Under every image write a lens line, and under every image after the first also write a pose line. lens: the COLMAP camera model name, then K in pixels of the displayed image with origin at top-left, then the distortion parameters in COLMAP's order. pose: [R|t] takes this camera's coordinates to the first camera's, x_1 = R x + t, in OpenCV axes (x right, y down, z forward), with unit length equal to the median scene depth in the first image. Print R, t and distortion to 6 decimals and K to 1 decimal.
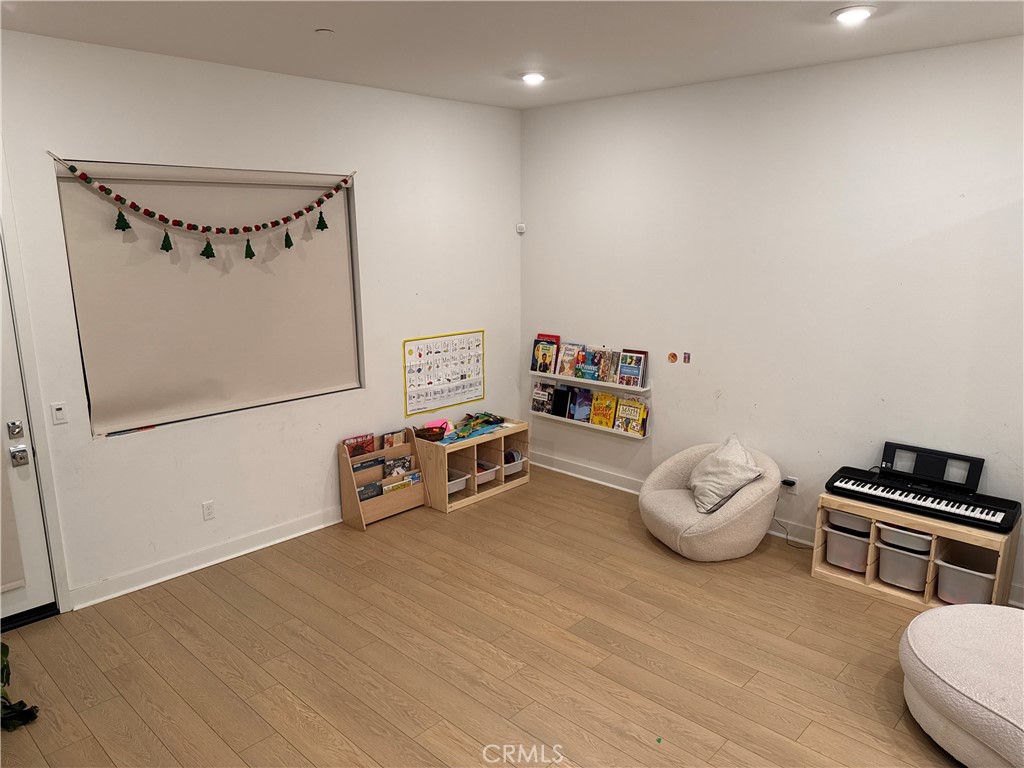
lens RADIAL K [[731.2, 0, 515.4], [0, 731.2, 388.4], [0, 0, 1]] dist [0.098396, -0.115871]
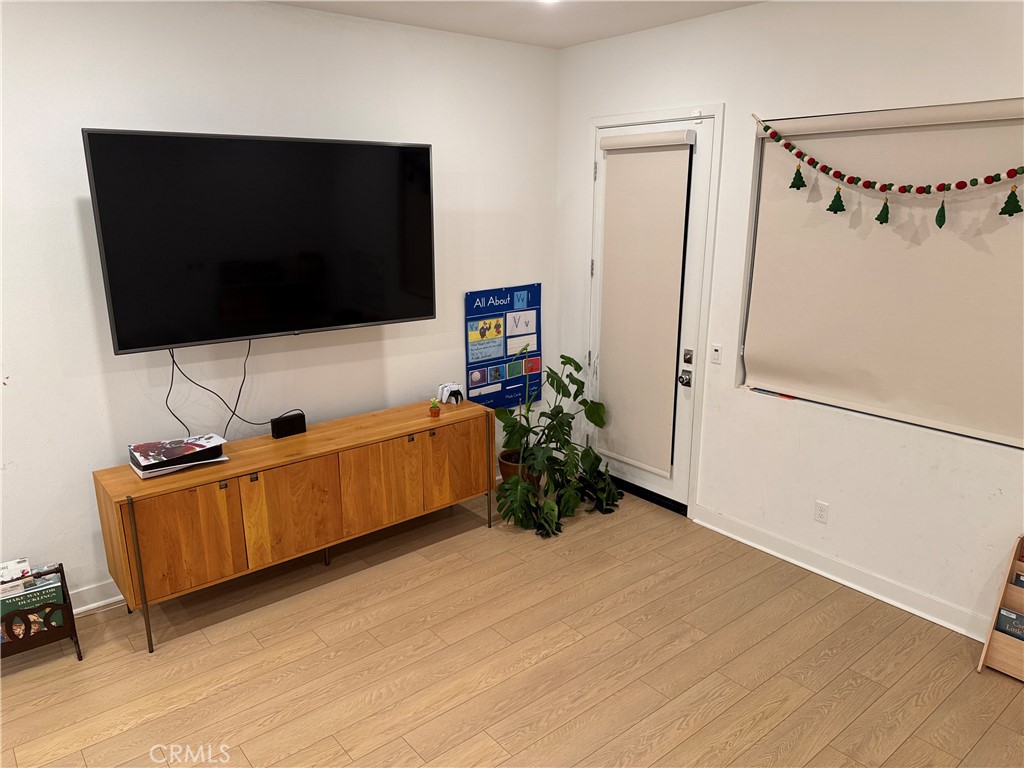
lens RADIAL K [[731.2, 0, 511.2], [0, 731.2, 386.4], [0, 0, 1]] dist [0.098396, -0.115871]
pose [[-0.133758, 0.254965, -0.957654, 0.432329], [-0.211604, 0.936704, 0.278943, -0.139978], [0.968159, 0.239954, -0.071340, 0.662099]]
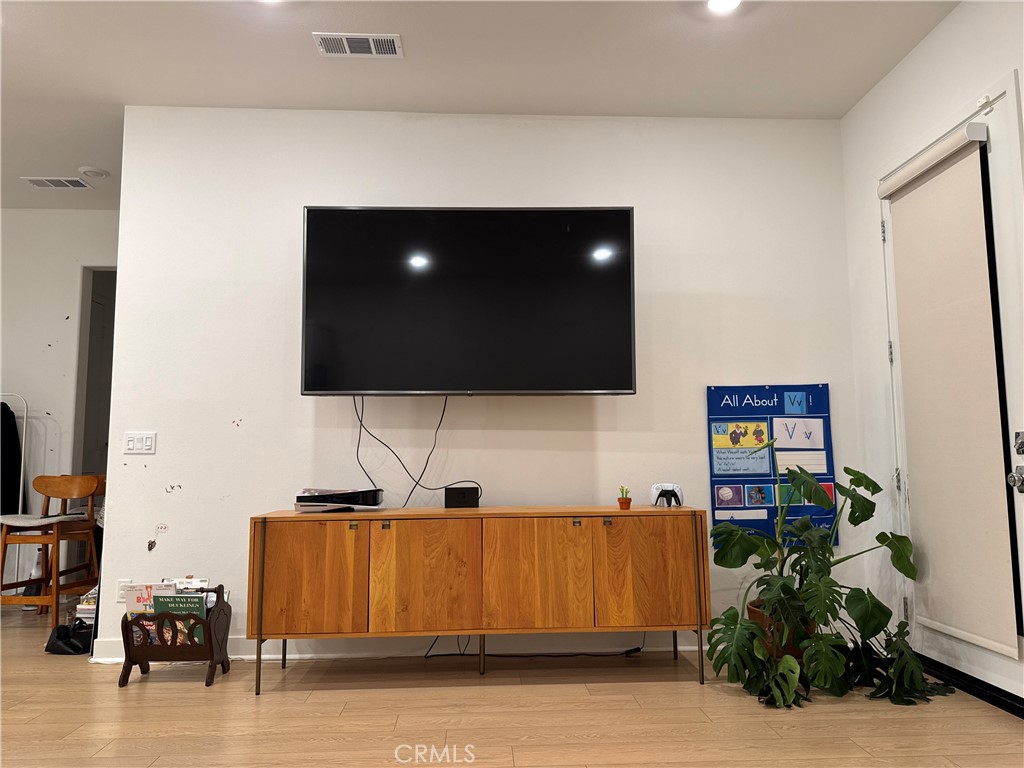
lens RADIAL K [[731.2, 0, 510.8], [0, 731.2, 382.4], [0, 0, 1]] dist [0.098396, -0.115871]
pose [[-0.703070, -0.076445, -0.707000, 0.190124], [-0.149125, 0.987948, 0.041474, 0.033552], [0.695309, 0.134590, -0.705997, 0.945770]]
